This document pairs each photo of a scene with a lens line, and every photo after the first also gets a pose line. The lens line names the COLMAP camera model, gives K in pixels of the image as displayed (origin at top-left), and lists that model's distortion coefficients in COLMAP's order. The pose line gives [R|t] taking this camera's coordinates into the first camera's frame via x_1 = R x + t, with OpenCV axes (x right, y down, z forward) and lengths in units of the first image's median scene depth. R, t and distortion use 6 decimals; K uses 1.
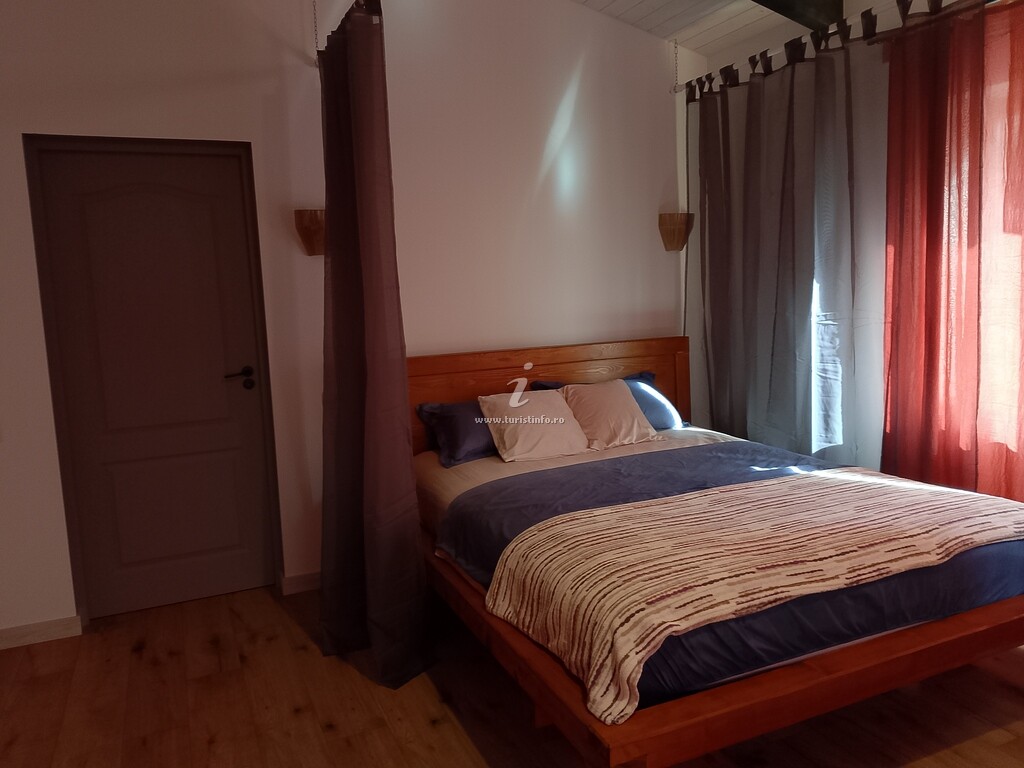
lens RADIAL K [[765.5, 0, 512.3], [0, 765.5, 374.9], [0, 0, 1]] dist [0.066775, -0.089318]
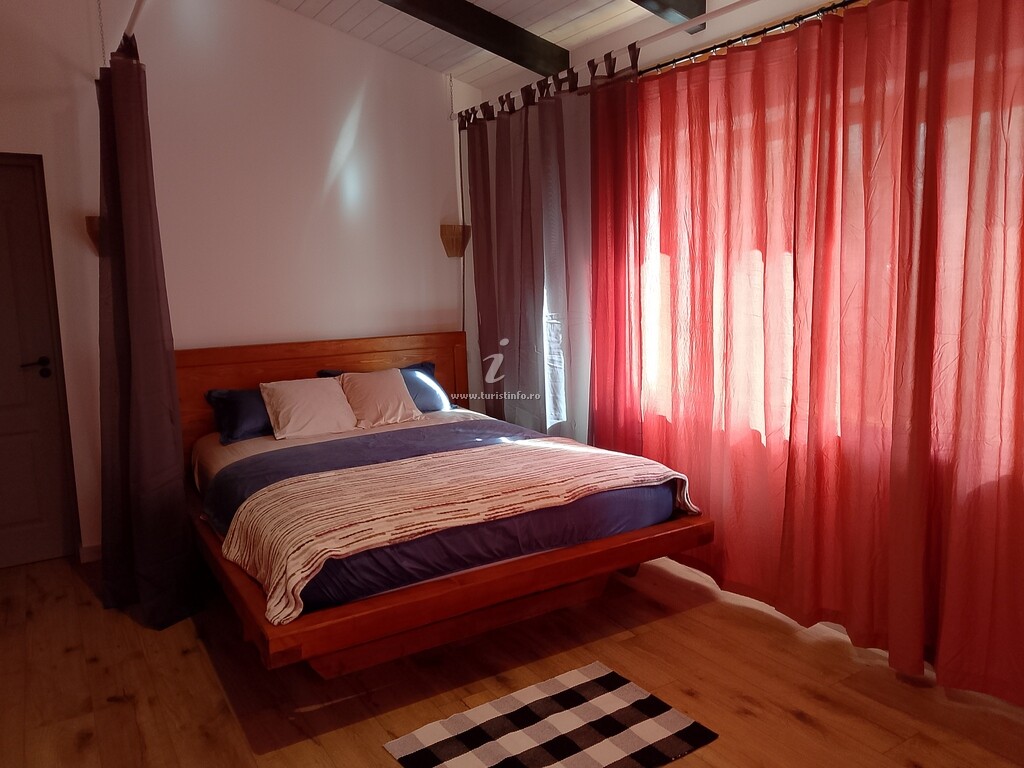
lens RADIAL K [[765.5, 0, 522.7], [0, 765.5, 378.2], [0, 0, 1]] dist [0.066775, -0.089318]
pose [[0.990816, -0.002591, 0.135194, 0.209340], [0.000652, 0.999896, 0.014385, 0.004766], [-0.135217, -0.014165, 0.990715, -0.210532]]
